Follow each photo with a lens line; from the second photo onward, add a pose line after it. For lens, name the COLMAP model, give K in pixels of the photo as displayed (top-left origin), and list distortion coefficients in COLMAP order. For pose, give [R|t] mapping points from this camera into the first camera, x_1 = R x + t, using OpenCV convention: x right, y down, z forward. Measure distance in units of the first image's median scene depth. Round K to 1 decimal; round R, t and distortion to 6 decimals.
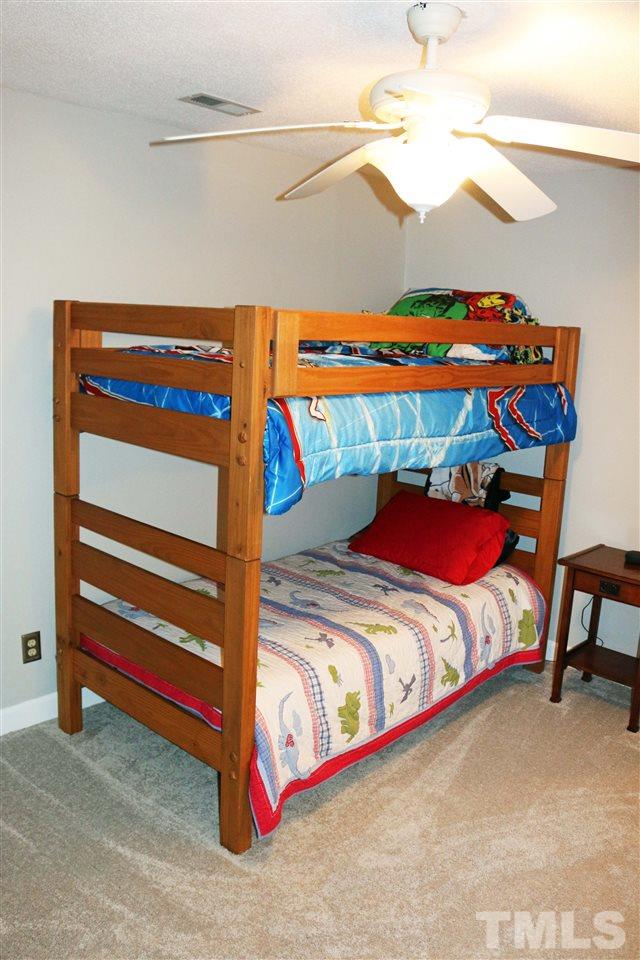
lens RADIAL K [[800.8, 0, 305.8], [0, 800.8, 467.2], [0, 0, 1]] dist [-0.106410, 0.005519]
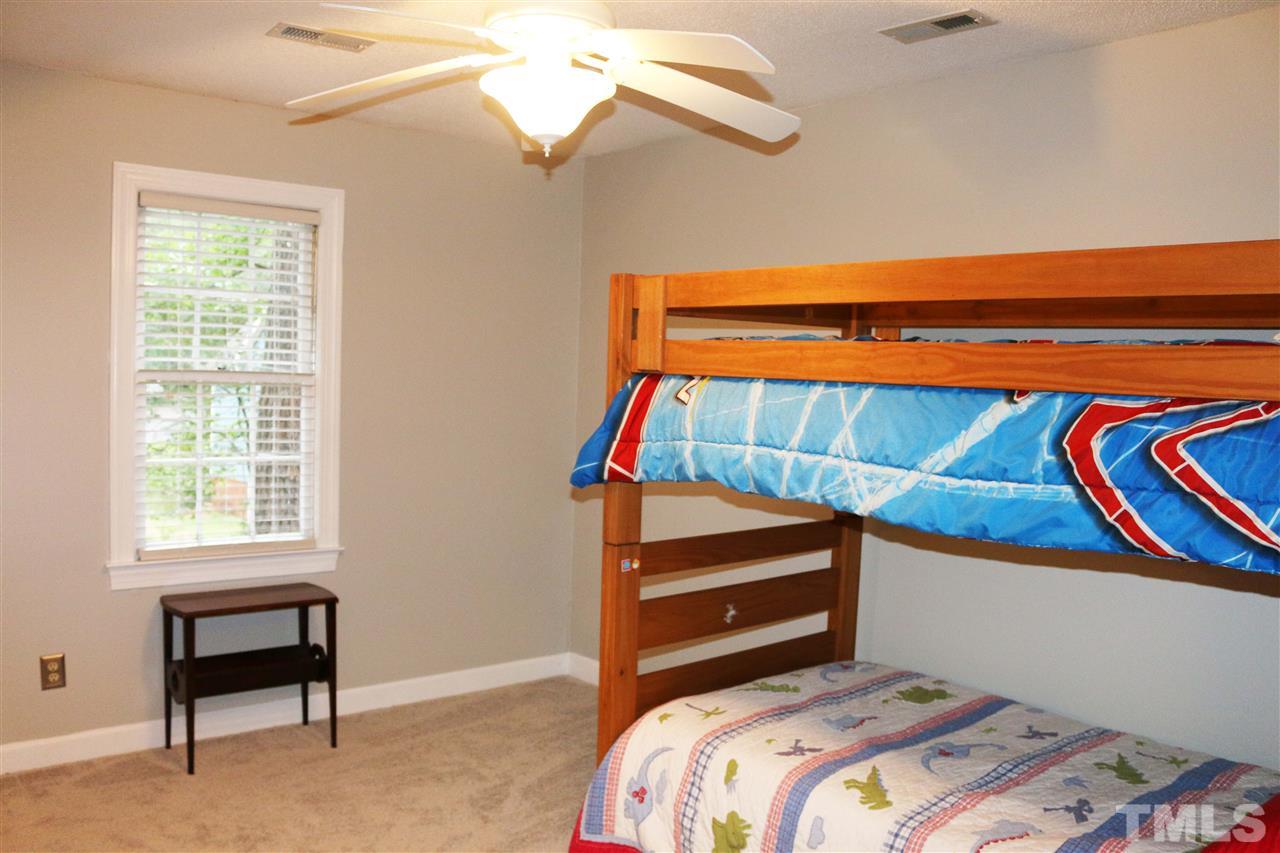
lens RADIAL K [[1067.8, 0, 640.0], [0, 1067.8, 426.5], [0, 0, 1]] dist [-0.106410, 0.005519]
pose [[-0.104599, 0.009087, -0.994473, 0.935309], [-0.219471, 0.975094, 0.031994, -0.051142], [0.969996, 0.221605, -0.100000, 0.907126]]
